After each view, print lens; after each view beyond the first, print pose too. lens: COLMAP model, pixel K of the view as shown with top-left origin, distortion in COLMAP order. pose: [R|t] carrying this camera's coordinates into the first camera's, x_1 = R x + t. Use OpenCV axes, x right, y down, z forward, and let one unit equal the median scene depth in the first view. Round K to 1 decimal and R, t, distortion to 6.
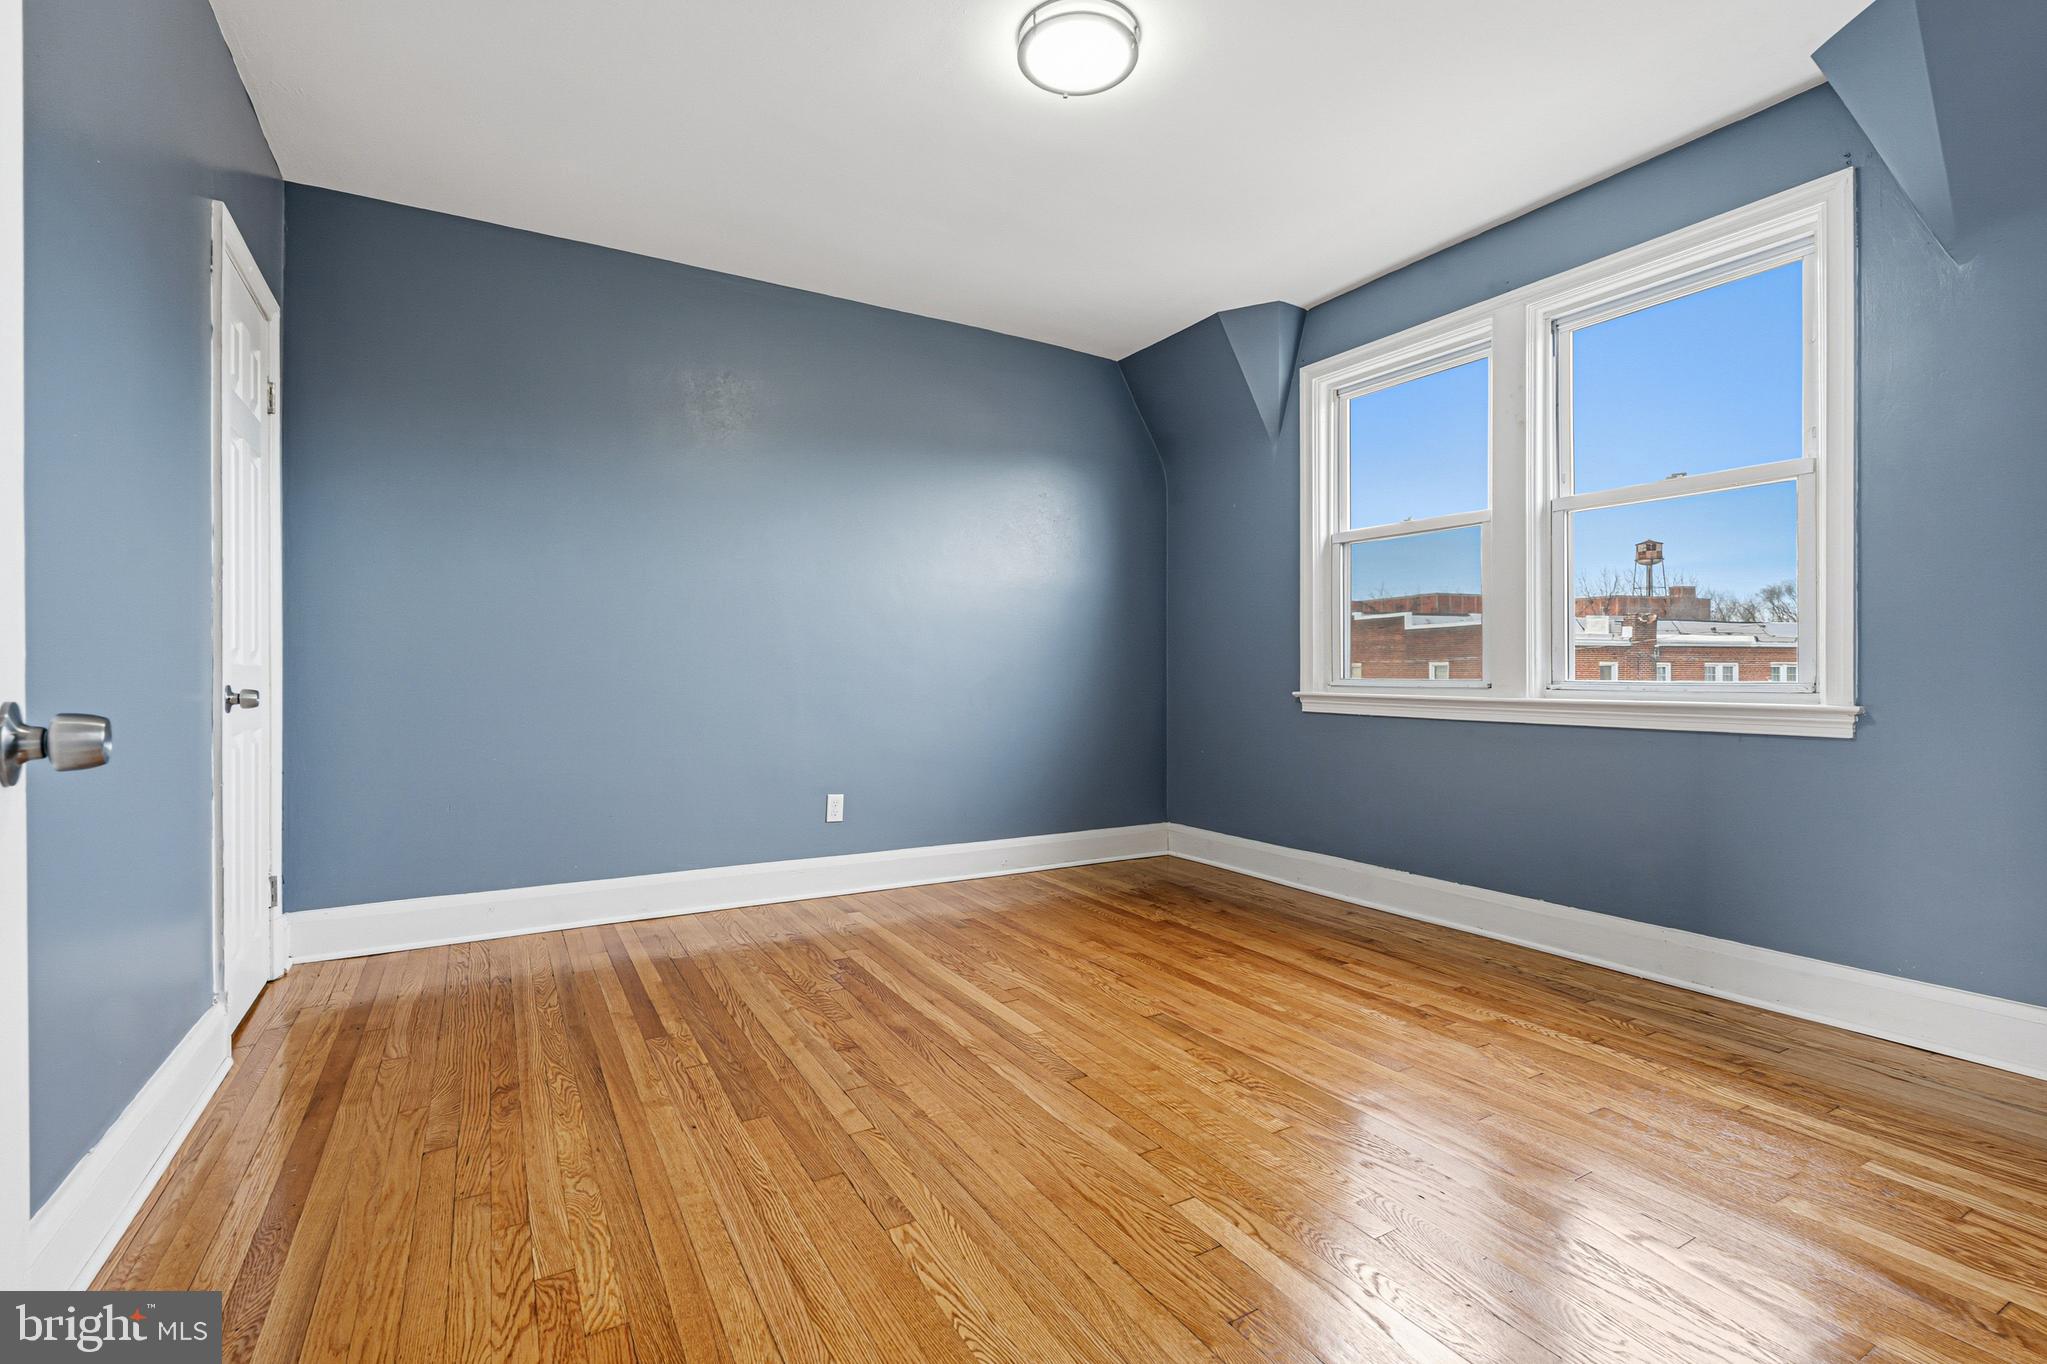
lens RADIAL K [[899.3, 0, 1017.2], [0, 899.3, 673.2], [0, 0, 1]] dist [-0.003559, -0.000315]
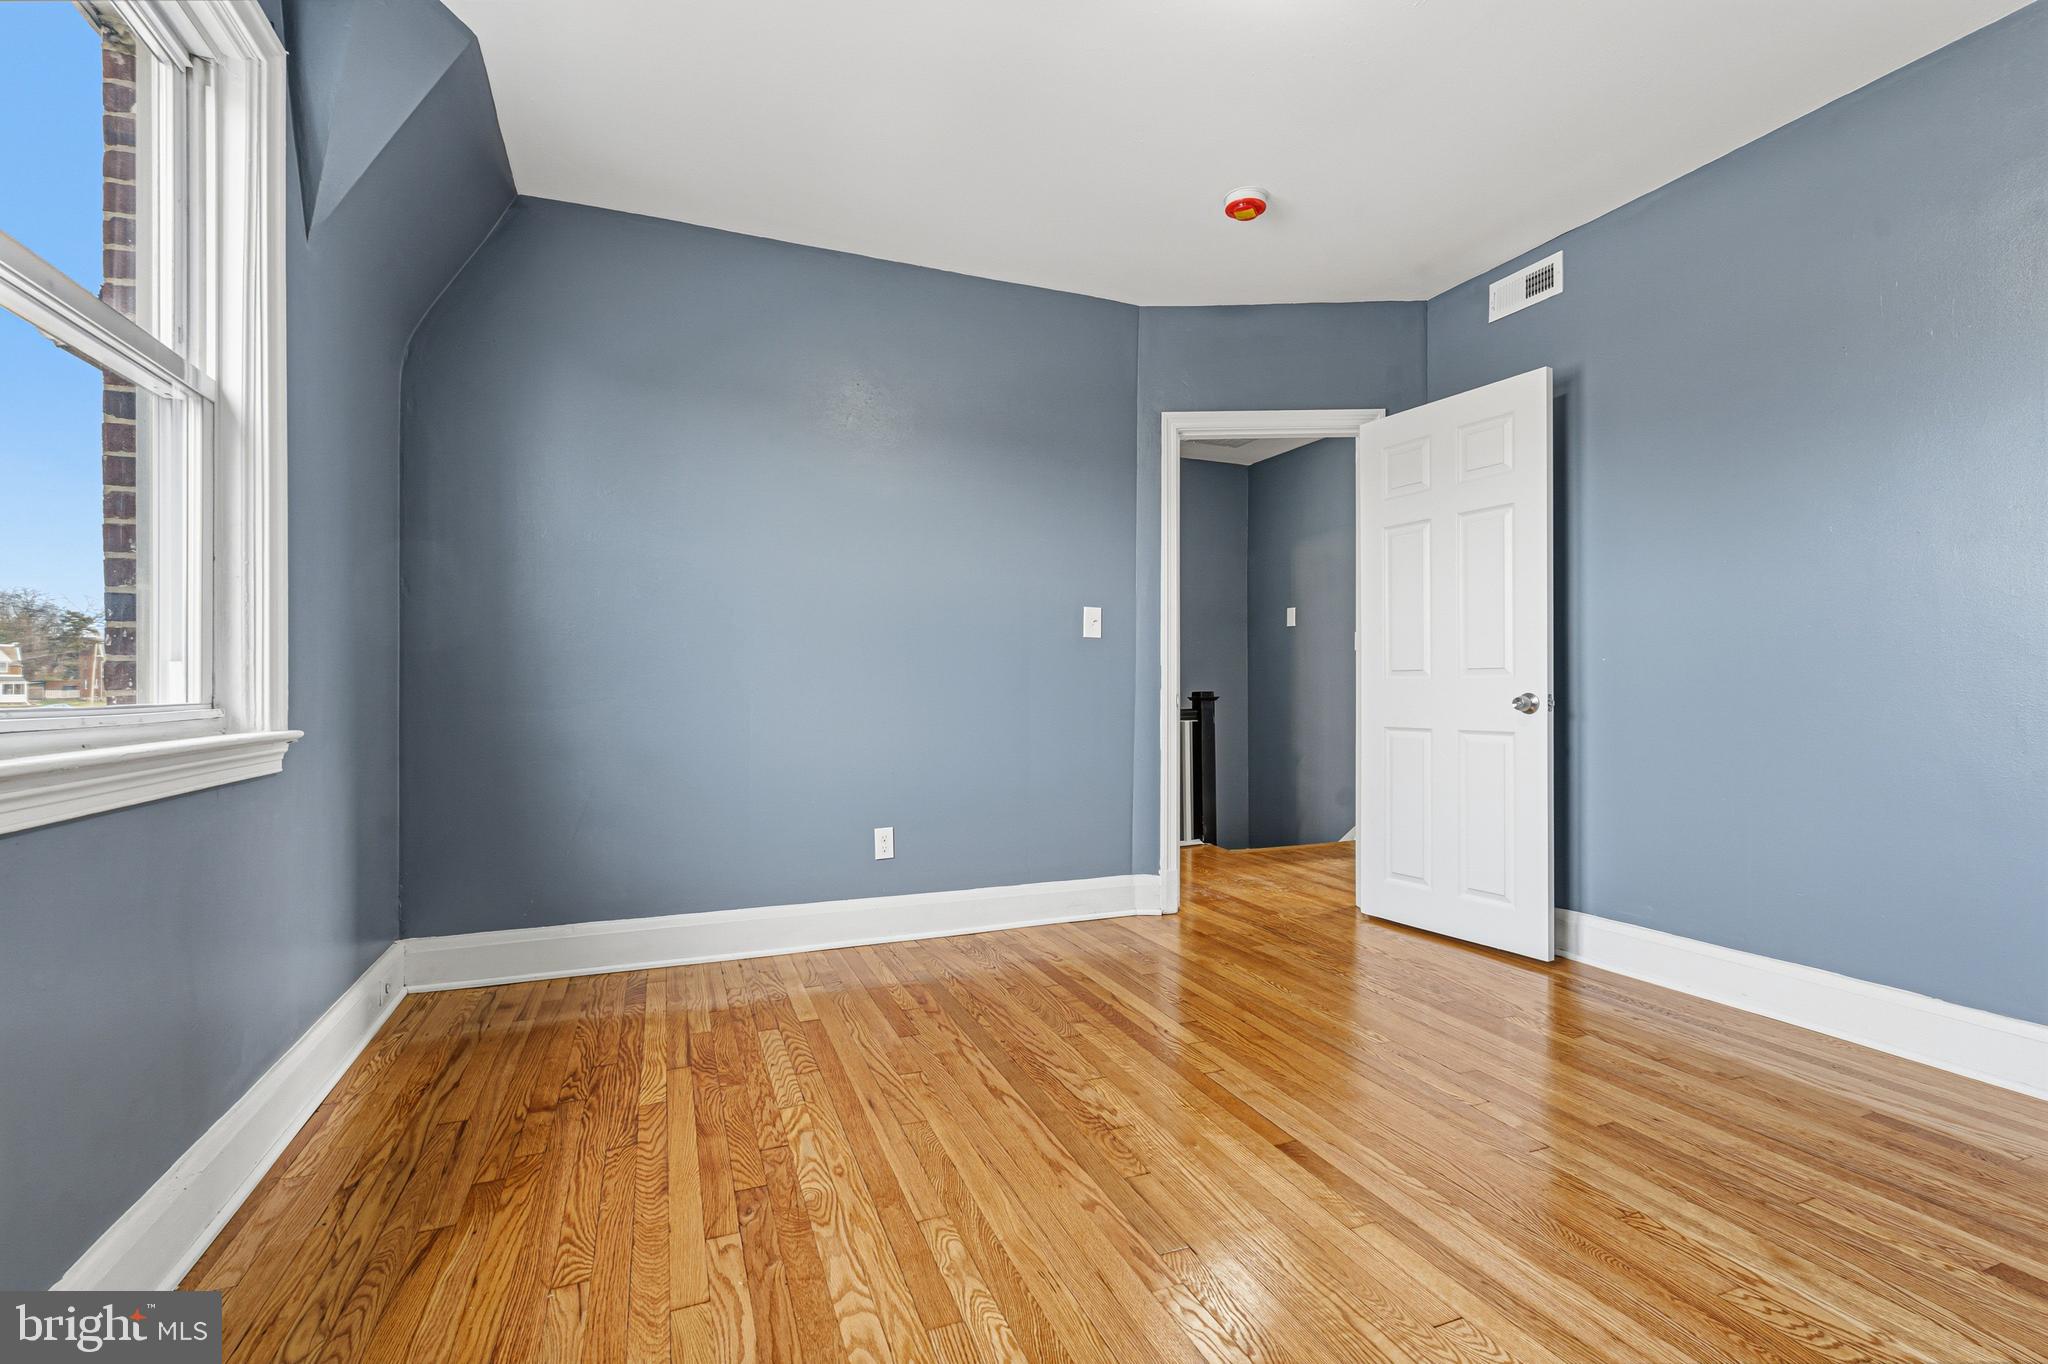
lens RADIAL K [[899.7, 0, 1026.6], [0, 899.7, 676.0], [0, 0, 1]] dist [-0.003559, -0.000315]
pose [[-0.989912, 0.007501, 0.141481, 0.190687], [0.007383, 0.999972, -0.001359, -0.007478], [-0.141488, -0.000301, -0.989940, 1.900249]]
